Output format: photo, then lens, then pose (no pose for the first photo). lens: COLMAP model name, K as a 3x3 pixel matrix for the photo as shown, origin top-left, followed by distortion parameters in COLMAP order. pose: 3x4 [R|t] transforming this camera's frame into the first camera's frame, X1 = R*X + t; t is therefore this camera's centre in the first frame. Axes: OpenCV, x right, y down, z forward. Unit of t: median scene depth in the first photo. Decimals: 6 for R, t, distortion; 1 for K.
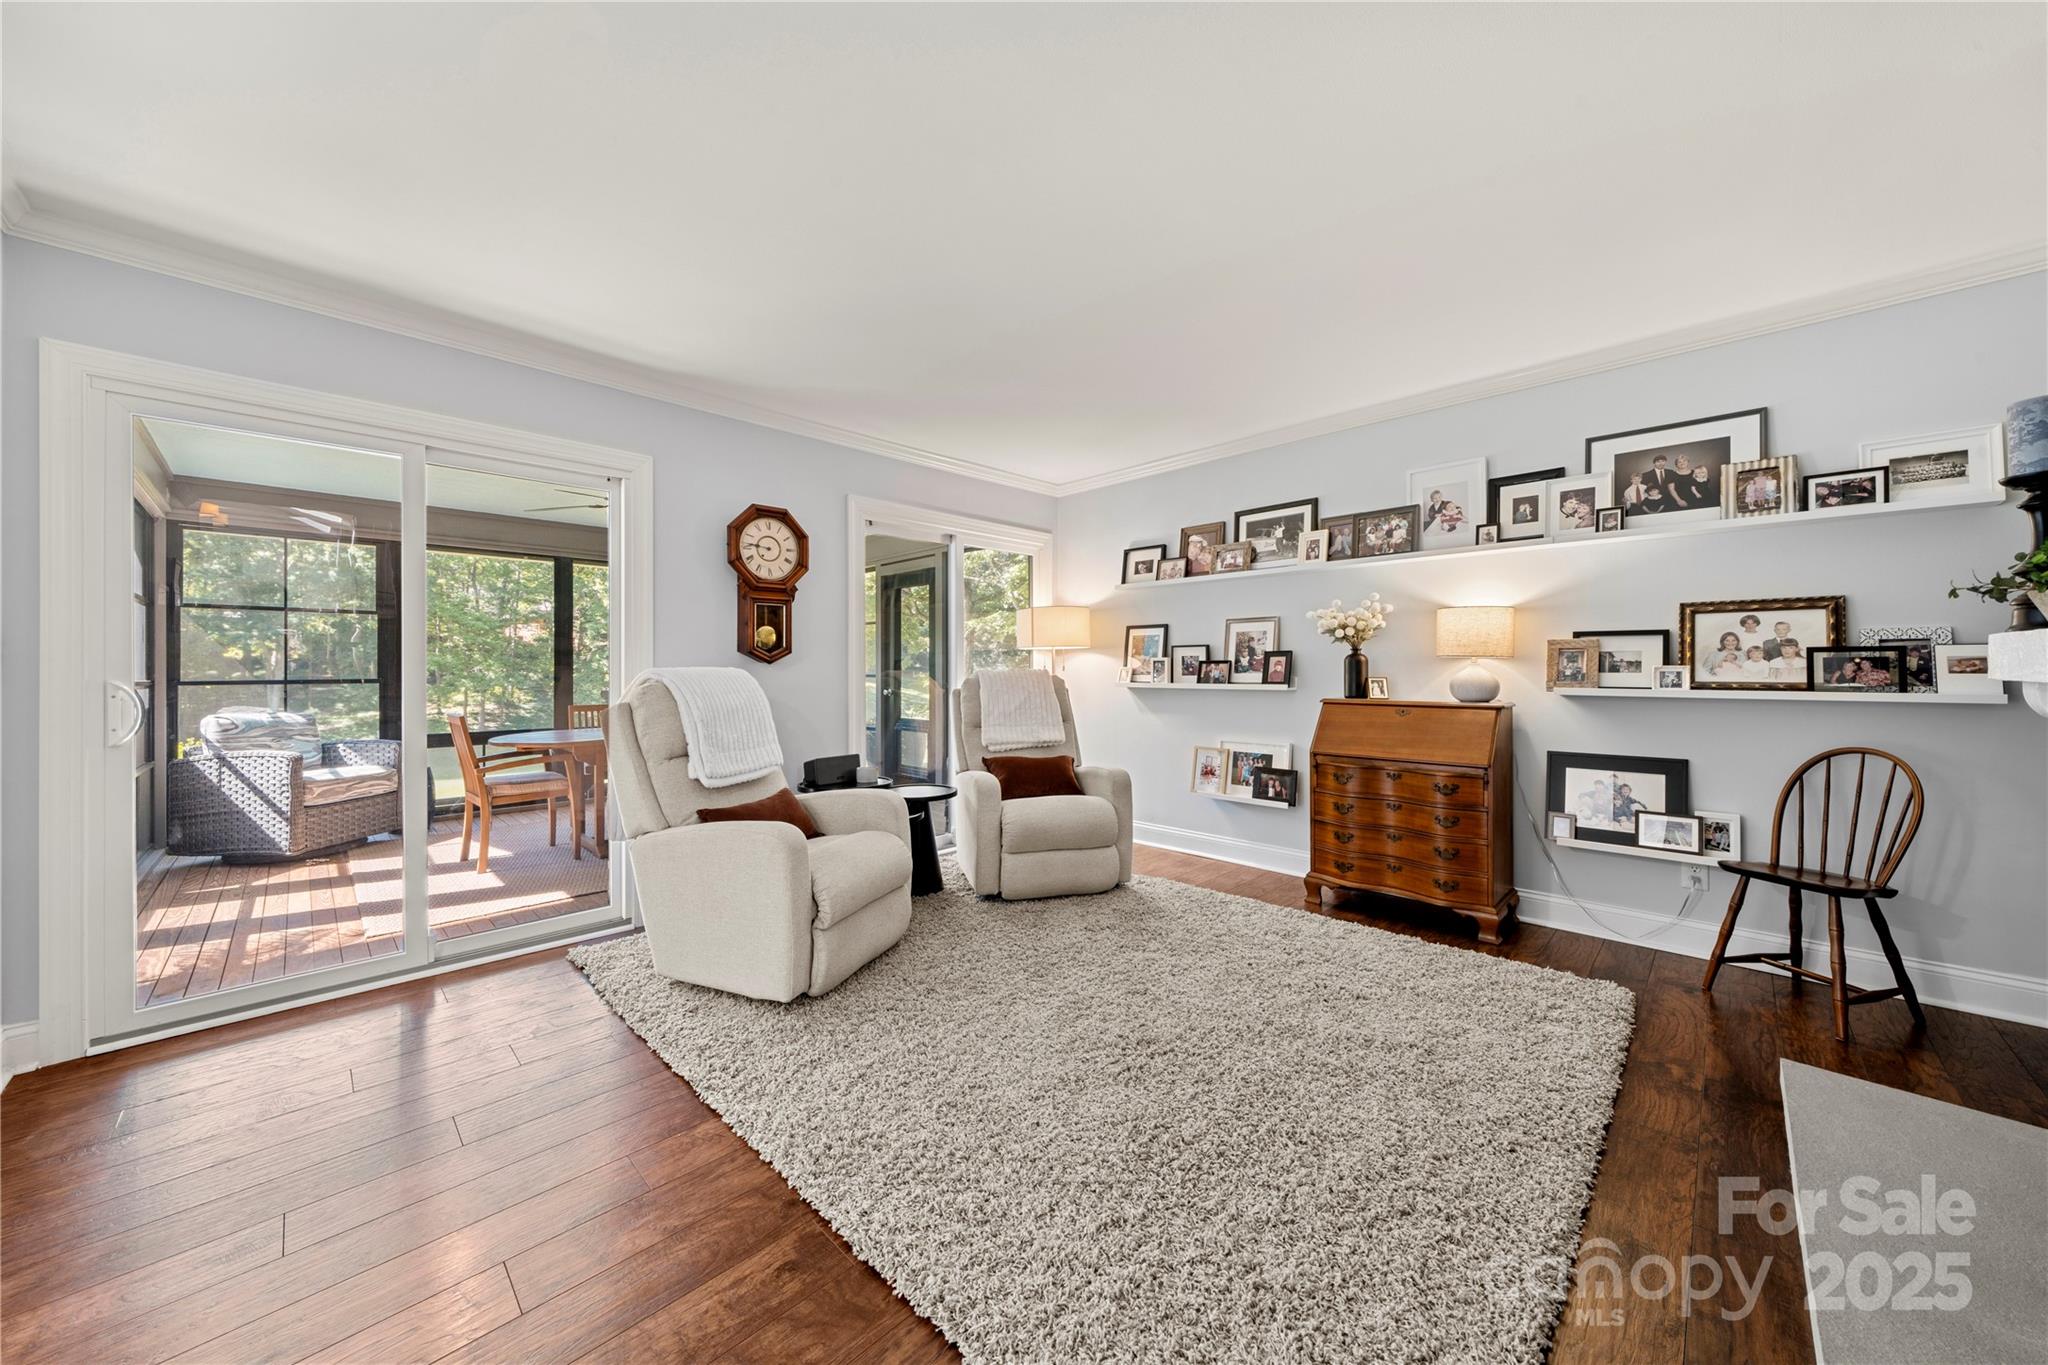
lens RADIAL K [[698.3, 0, 1020.5], [0, 698.3, 667.4], [0, 0, 1]] dist [-0.005675, -0.000314]
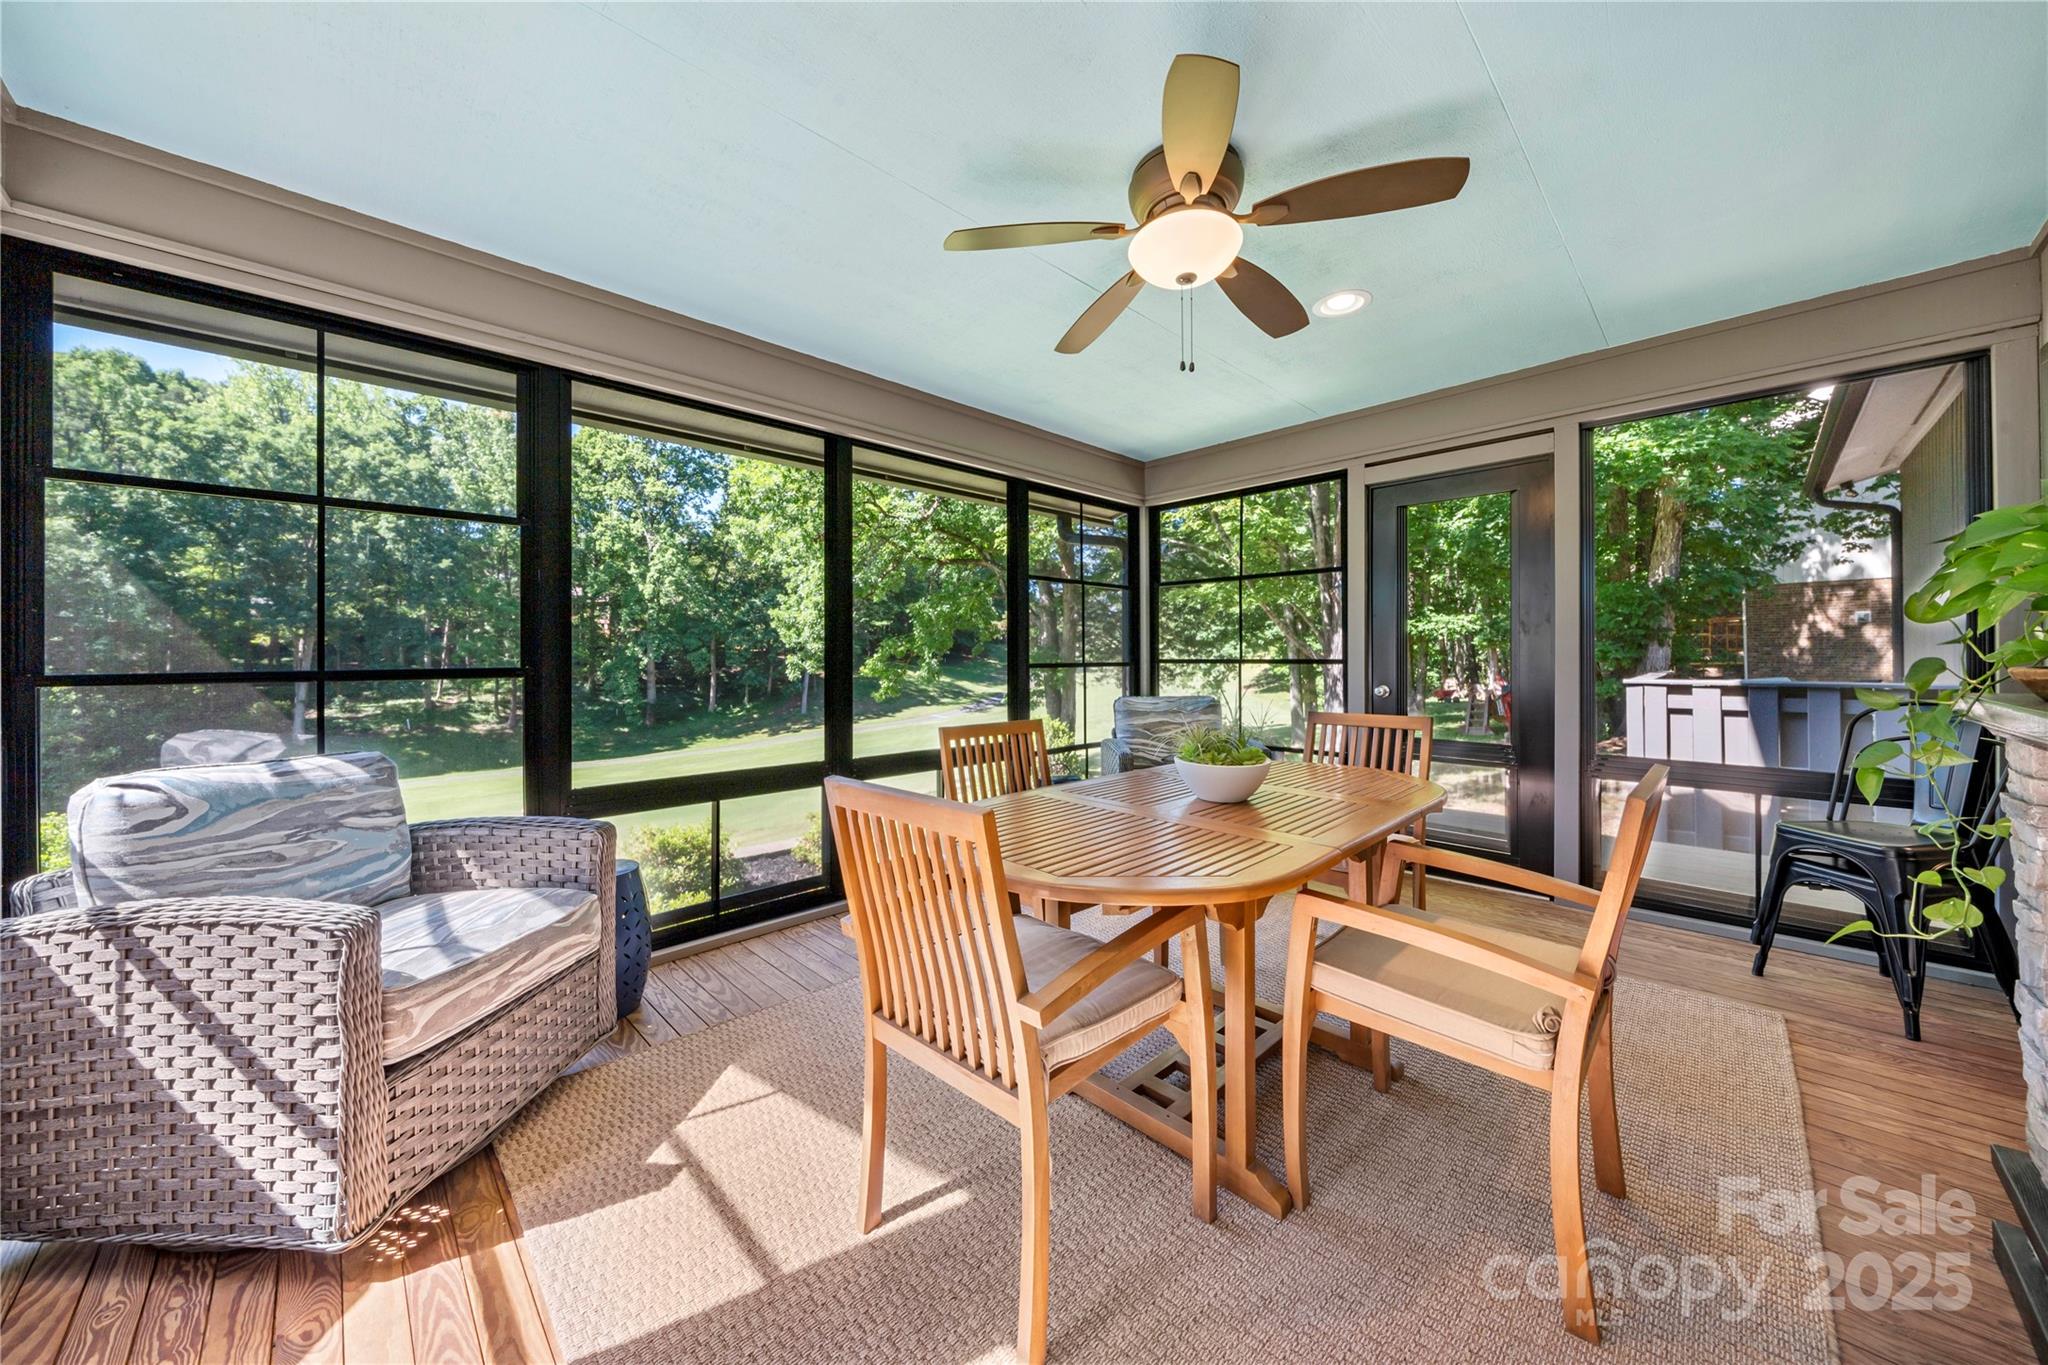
lens RADIAL K [[698.3, 0, 1034.5], [0, 698.3, 657.8], [0, 0, 1]] dist [-0.005675, -0.000314]
pose [[0.999954, 0.000512, -0.009565, -0.653995], [-0.000467, 0.999989, 0.004695, 0.005715], [0.009567, -0.004690, 0.999943, 0.613914]]
